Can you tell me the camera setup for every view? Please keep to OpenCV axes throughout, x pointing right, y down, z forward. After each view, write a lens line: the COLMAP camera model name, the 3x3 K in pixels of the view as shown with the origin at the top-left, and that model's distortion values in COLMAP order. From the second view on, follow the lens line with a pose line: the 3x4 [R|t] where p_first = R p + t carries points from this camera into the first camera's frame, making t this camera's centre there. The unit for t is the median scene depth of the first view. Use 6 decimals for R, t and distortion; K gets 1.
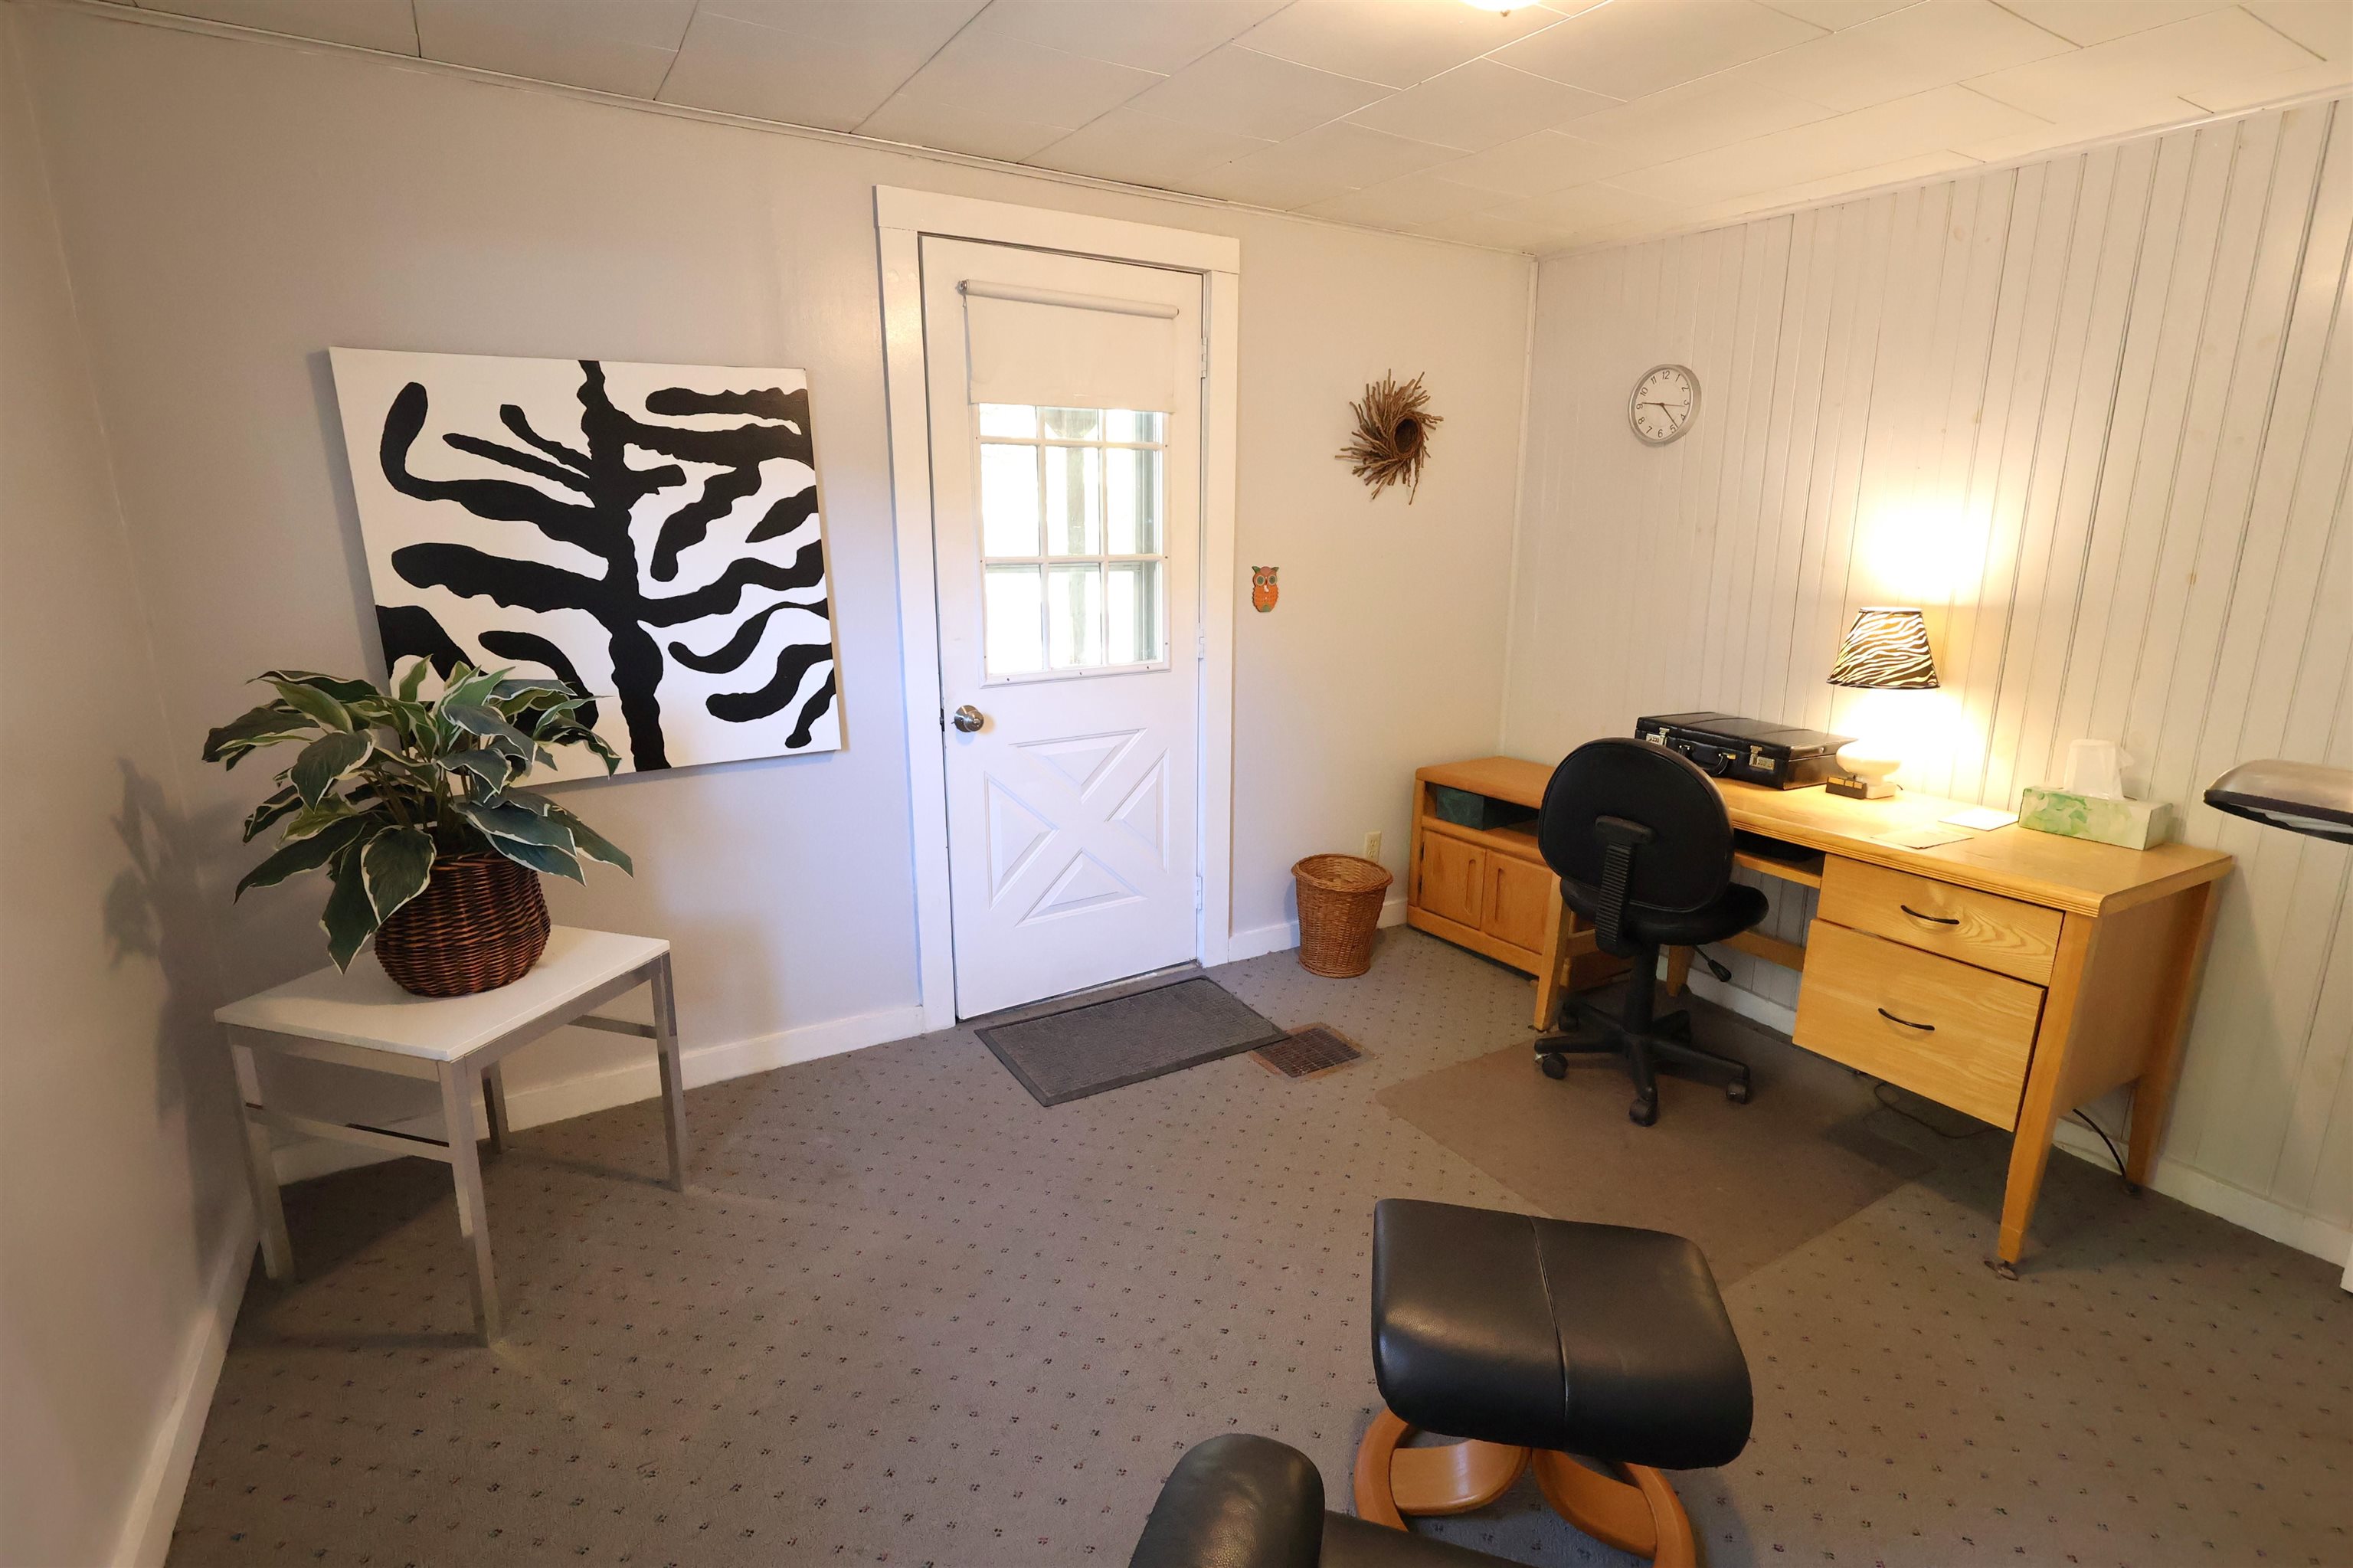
lens RADIAL K [[1138.7, 0, 1179.1], [0, 1138.7, 778.5], [0, 0, 1]] dist [0.000207, 0.001672]
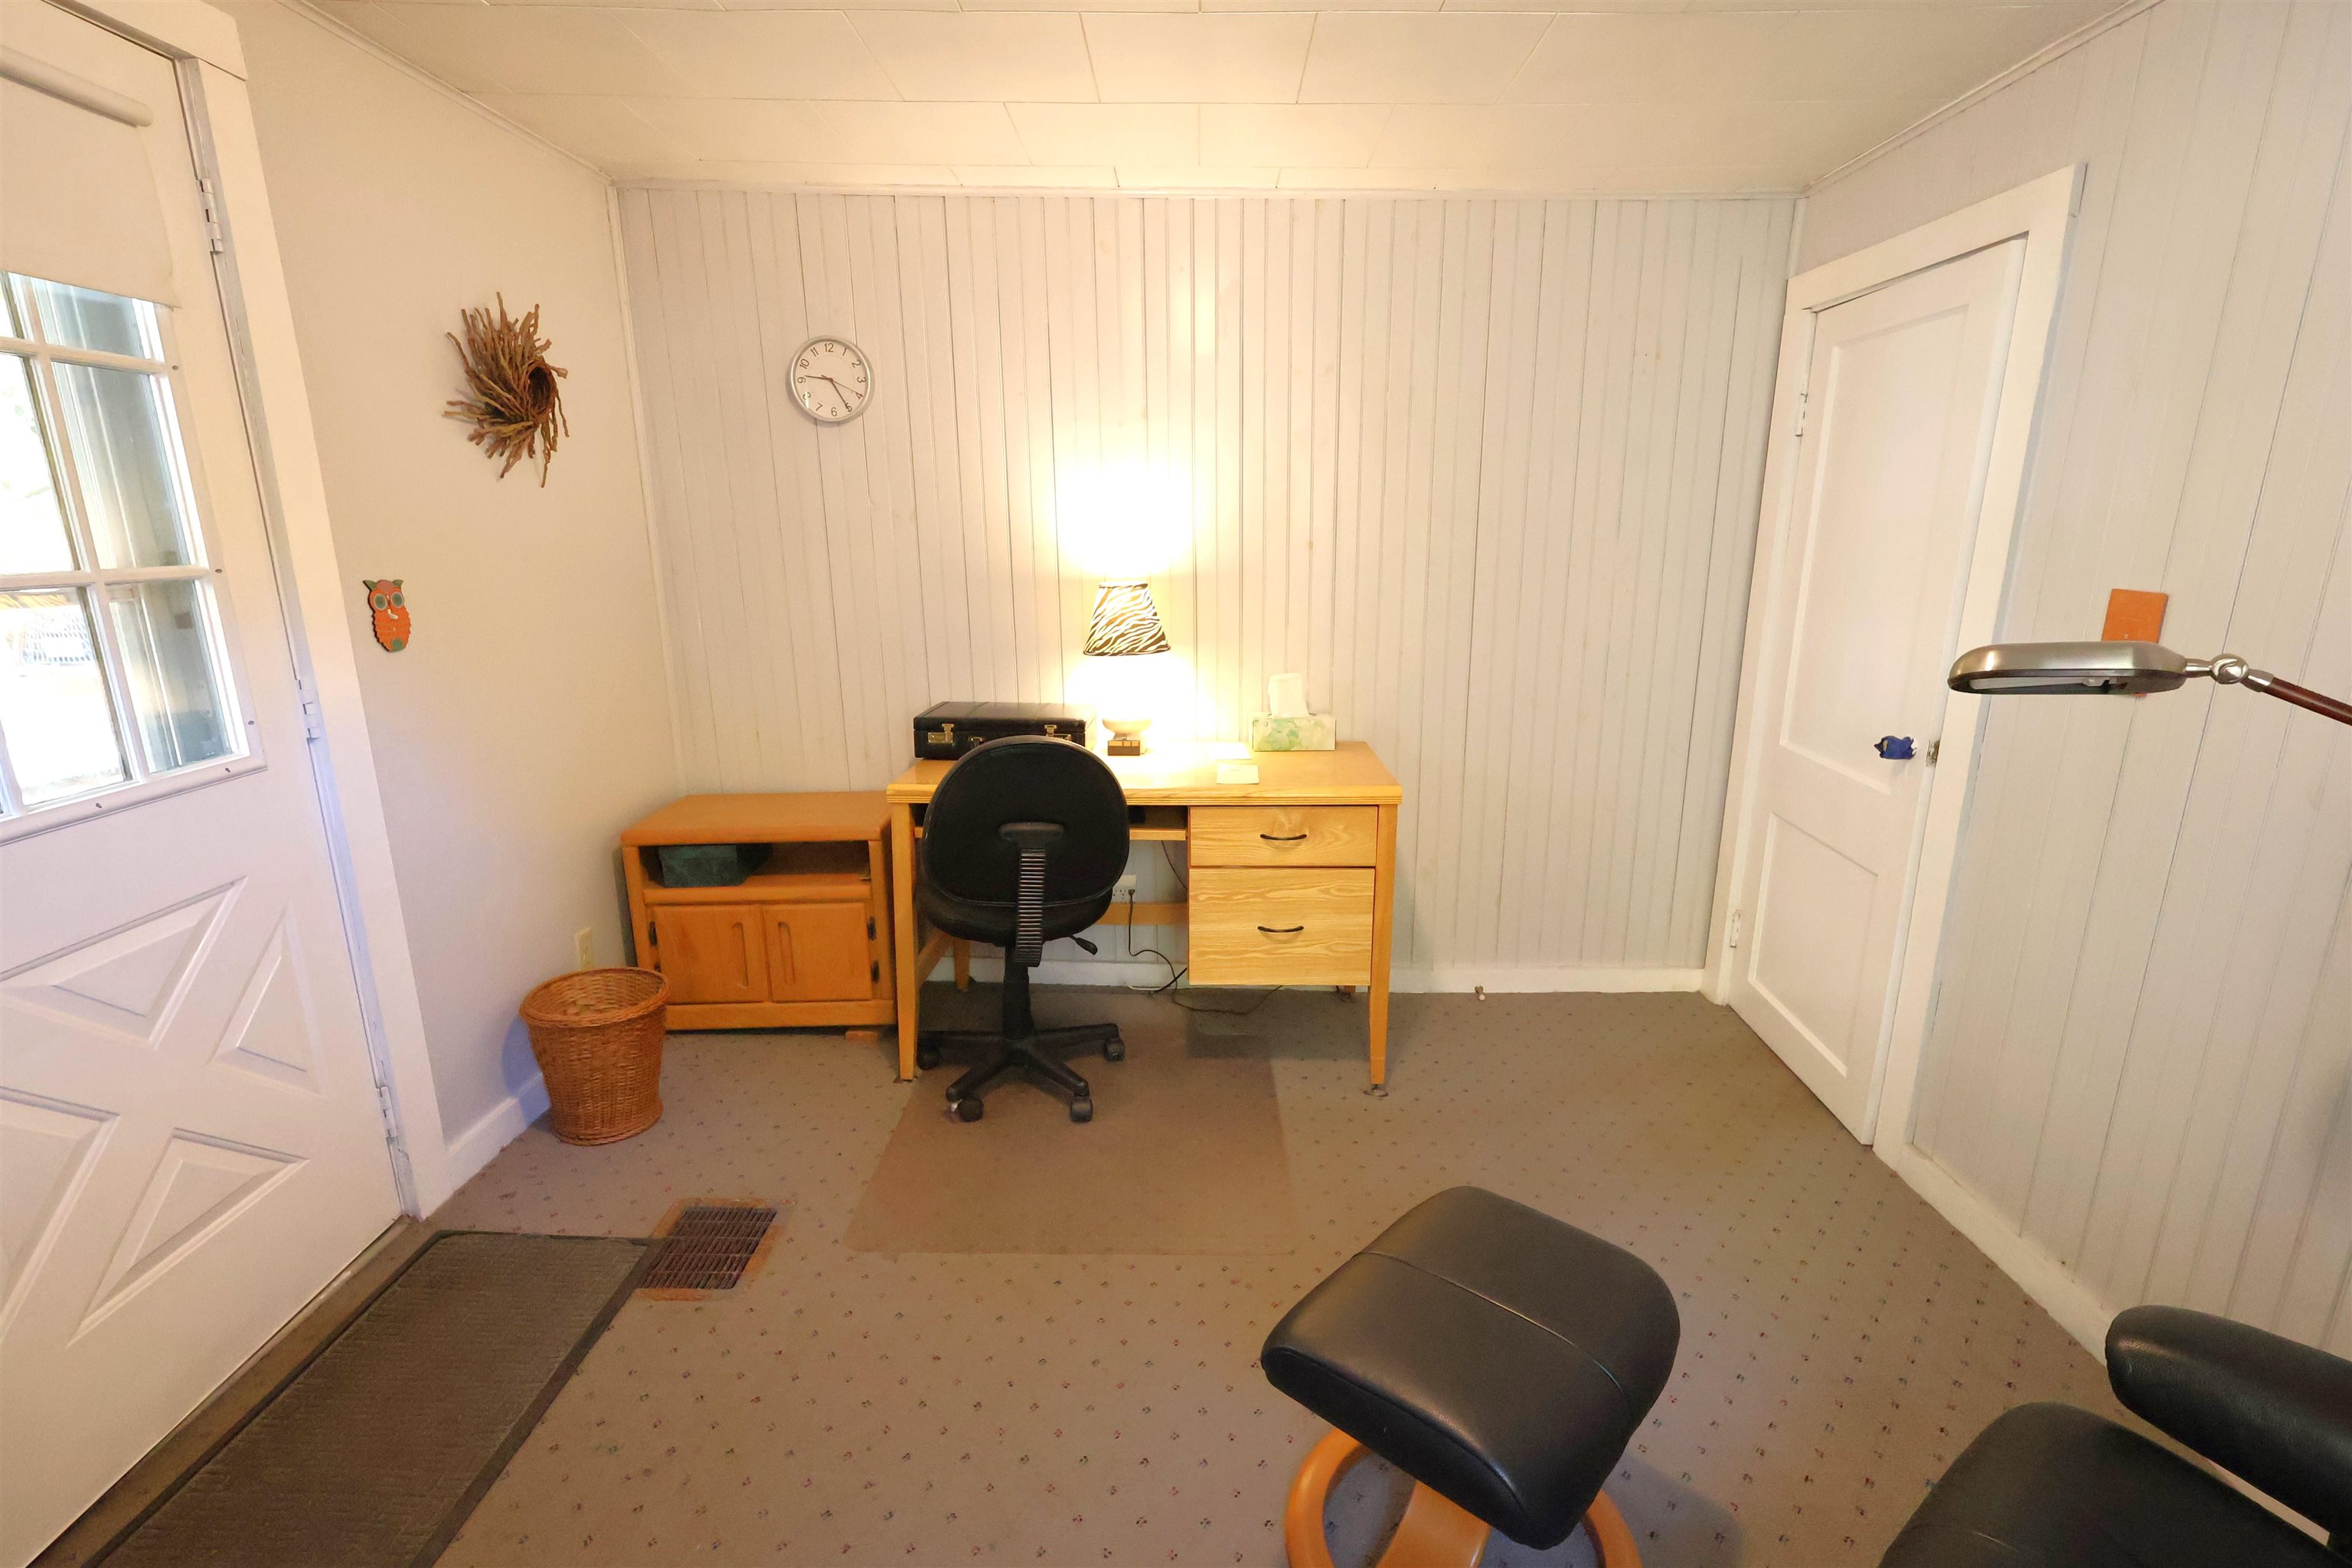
lens RADIAL K [[1089.1, 0, 1179.8], [0, 1089.1, 782.8], [0, 0, 1]] dist [-0.001289, 0.001822]
pose [[0.531032, -0.206844, 0.821718, -0.223764], [0.200382, 0.972897, 0.115404, -0.061169], [-0.823318, 0.103374, 0.558087, 0.328776]]
